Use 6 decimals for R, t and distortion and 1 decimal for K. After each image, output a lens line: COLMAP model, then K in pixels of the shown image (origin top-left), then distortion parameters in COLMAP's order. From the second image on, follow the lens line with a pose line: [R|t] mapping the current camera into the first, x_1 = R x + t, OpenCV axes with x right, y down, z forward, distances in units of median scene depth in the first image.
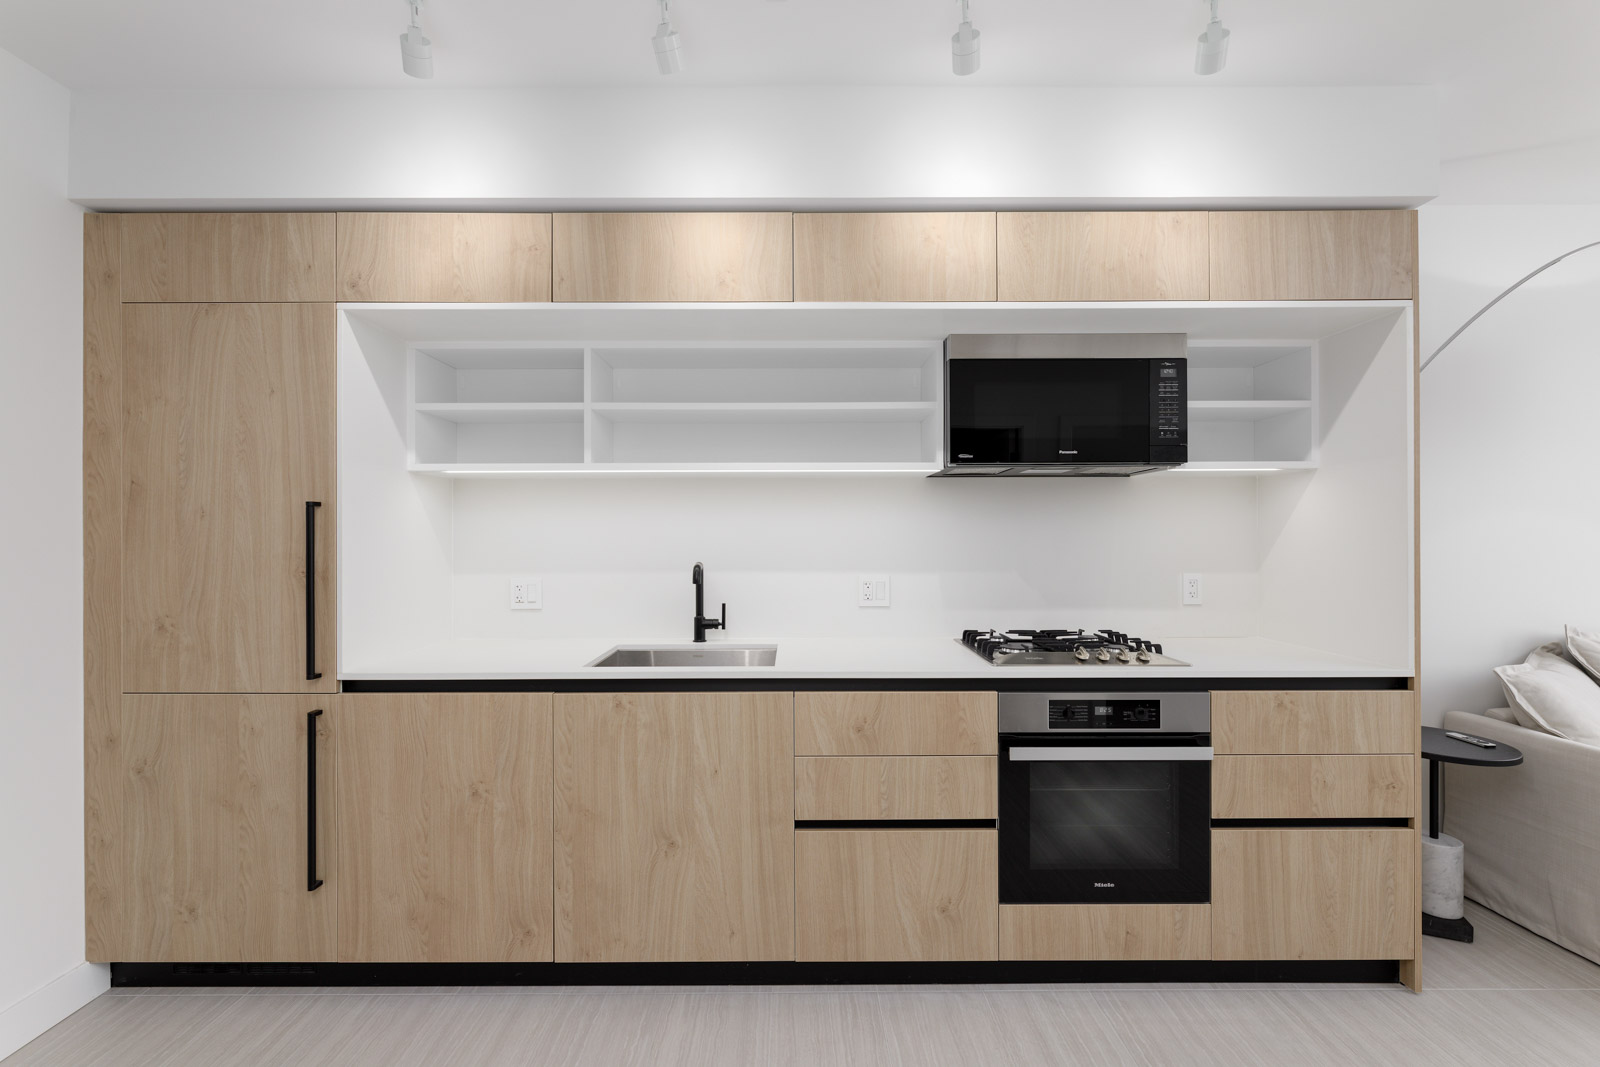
lens RADIAL K [[681.2, 0, 789.4], [0, 681.2, 534.7], [0, 0, 1]] dist [0.000959, 0.000133]
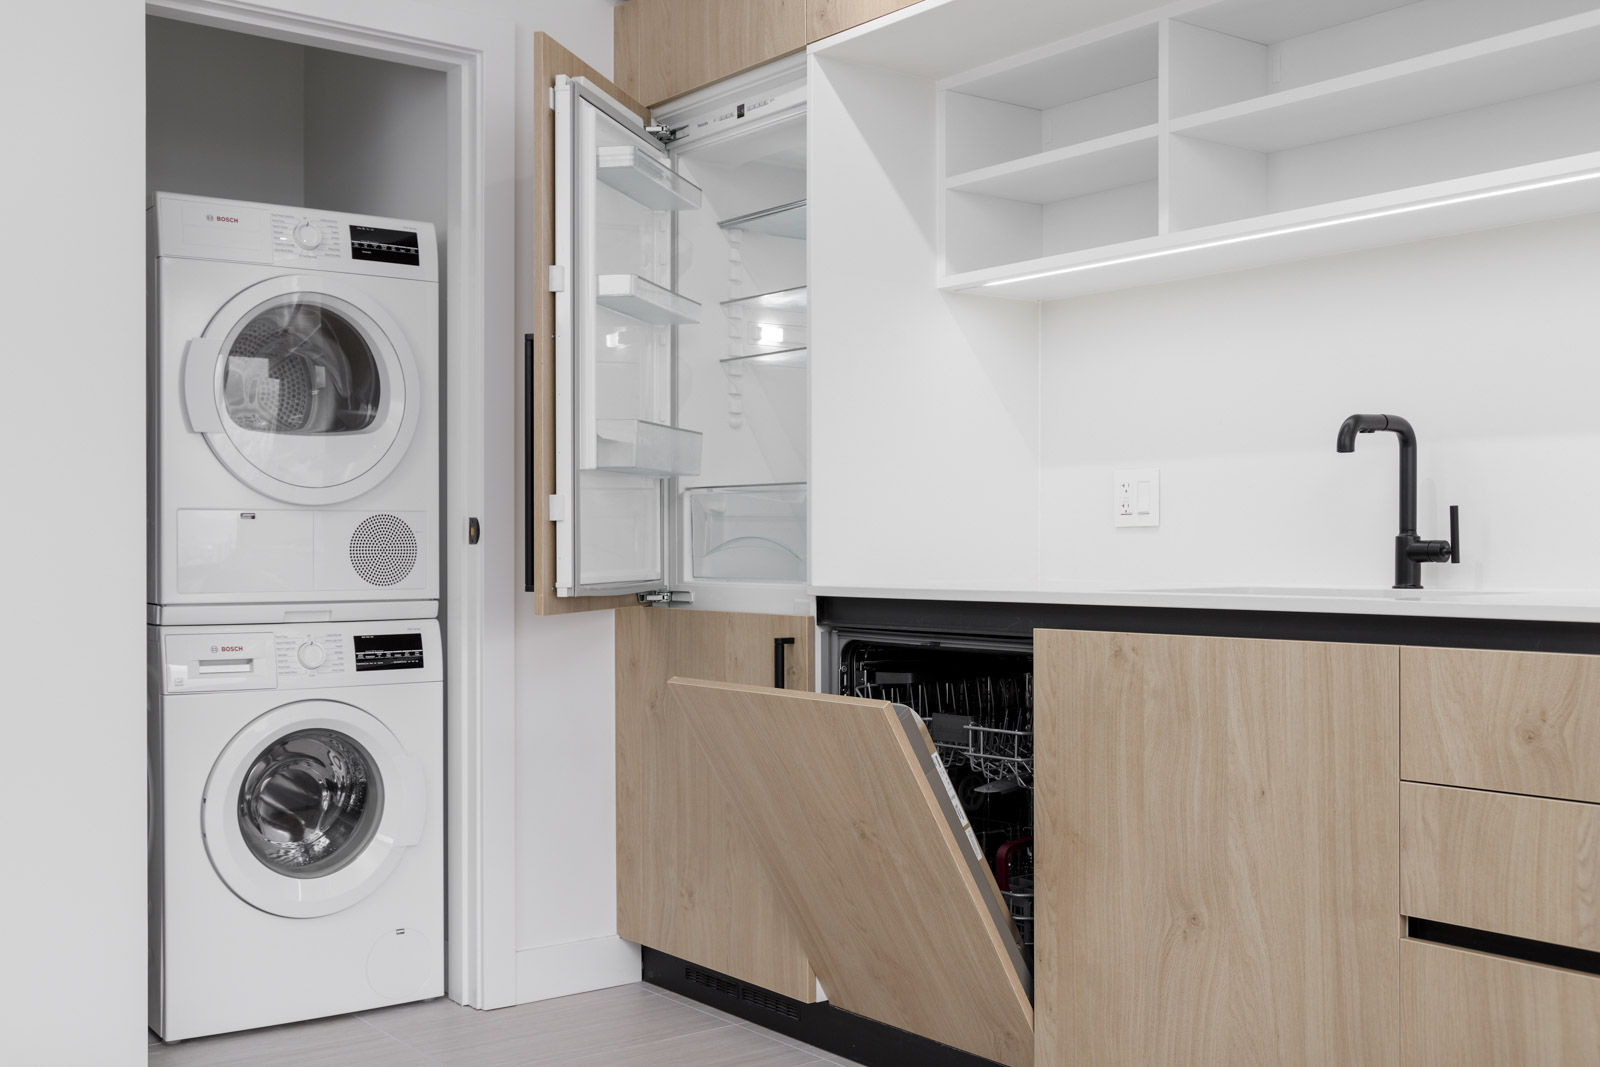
lens RADIAL K [[1673.5, 0, 799.6], [0, 1673.5, 558.5], [0, 0, 1]] dist [0.000594, -0.001576]
pose [[0.611400, 0.007416, -0.791287, 0.669991], [0.003494, 0.999921, 0.012071, 0.155422], [0.791314, -0.010145, 0.611326, -0.039196]]
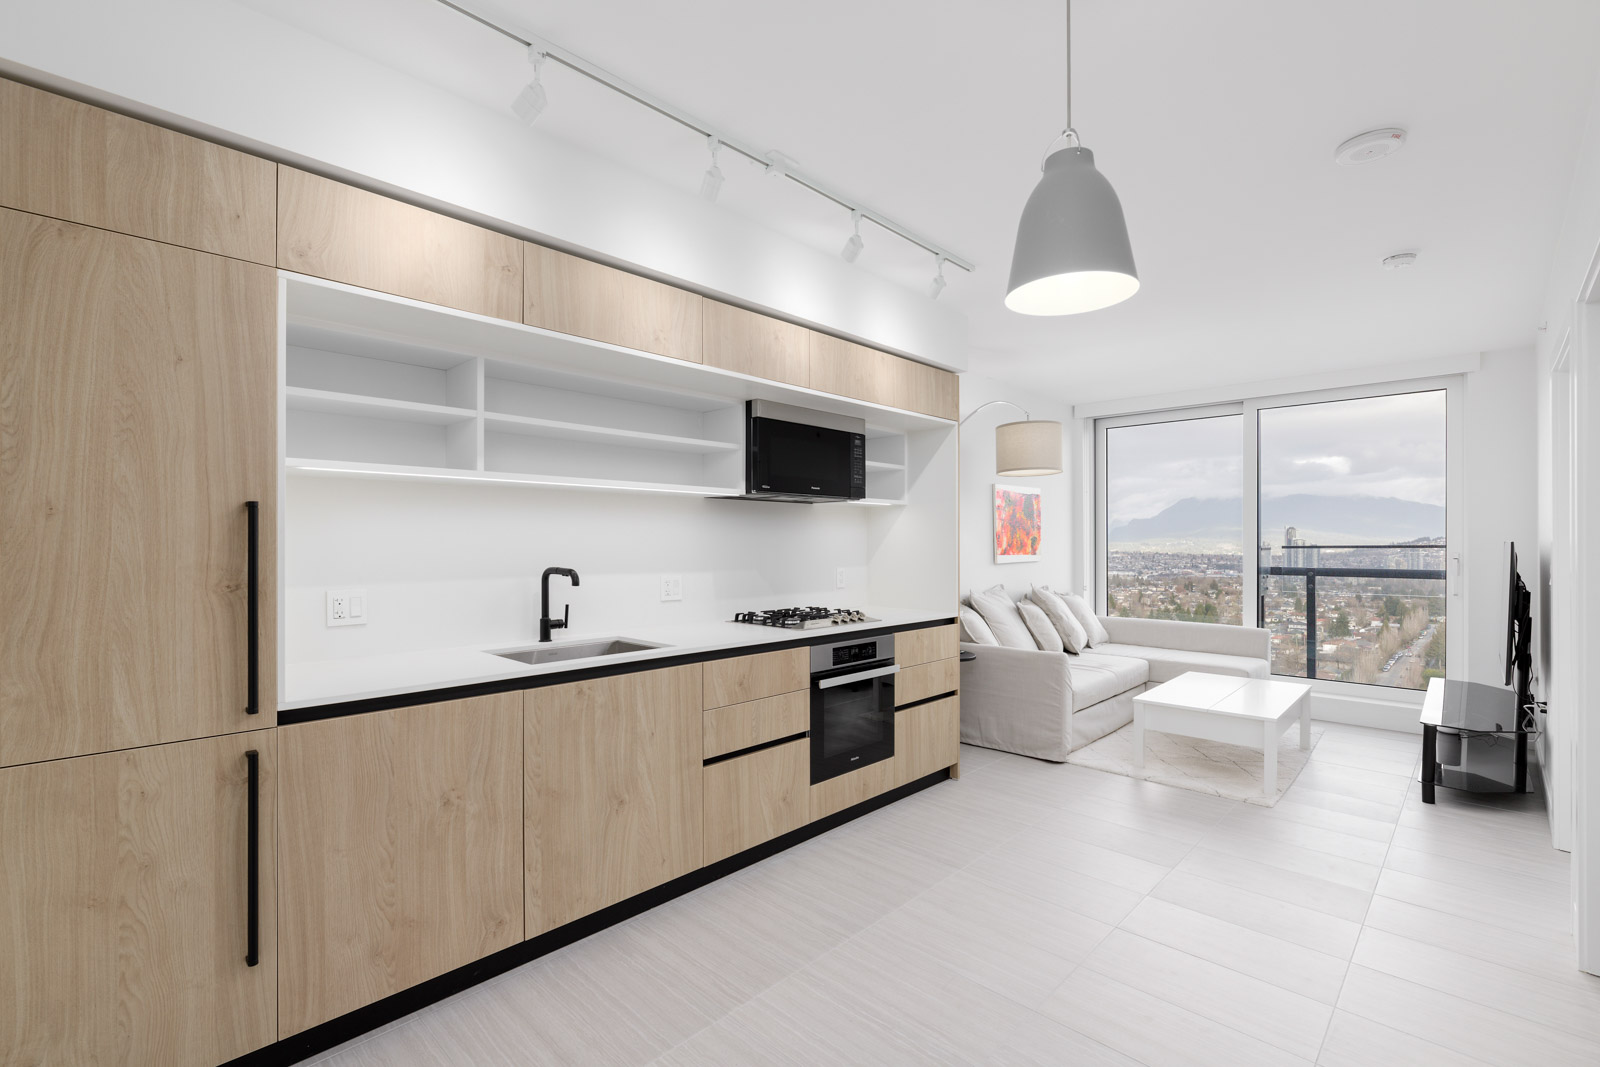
lens RADIAL K [[715.5, 0, 796.9], [0, 715.5, 541.2], [0, 0, 1]] dist [0.000514, 0.000029]
pose [[0.698339, 0.003539, 0.715758, -0.852364], [-0.002718, 0.999994, -0.002293, 0.000621], [-0.715762, -0.000344, 0.698344, -0.090886]]
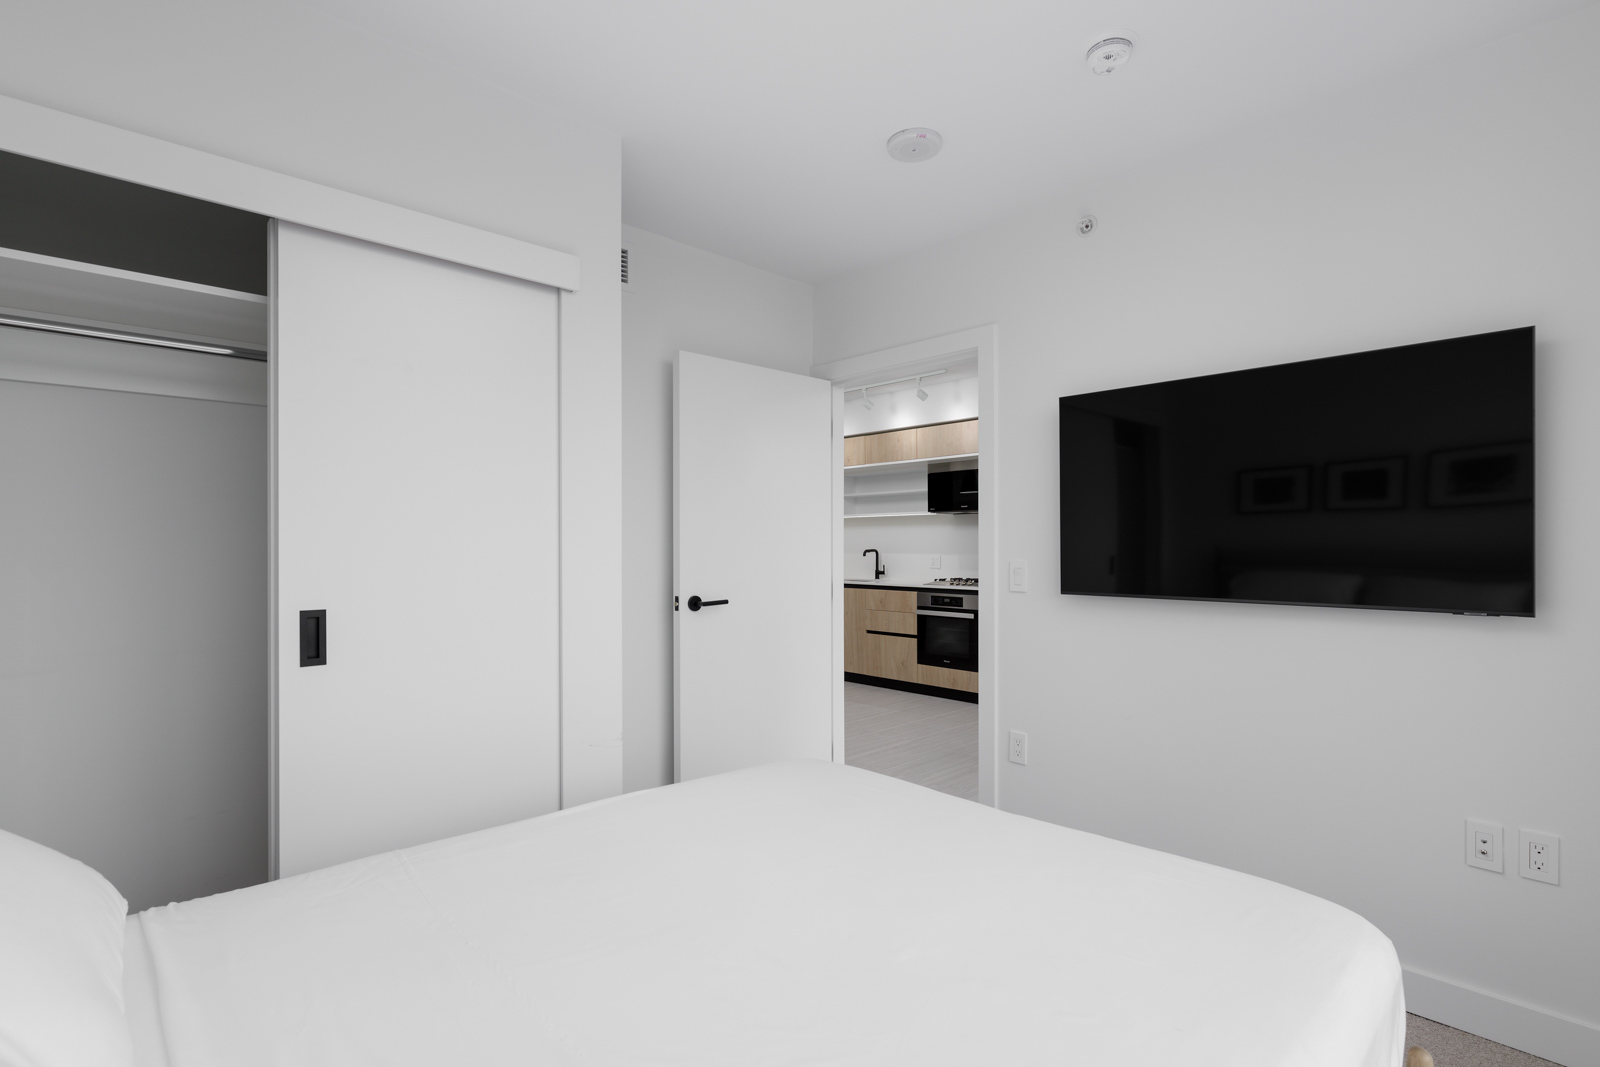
lens RADIAL K [[774.1, 0, 800.0], [0, 774.1, 533.5], [0, 0, 1]] dist [0.000936, 0.000093]
pose [[0.688374, -0.008299, -0.725308, 2.378771], [0.000968, 0.999944, -0.010523, 0.013864], [0.725355, 0.006541, 0.688344, -1.664644]]
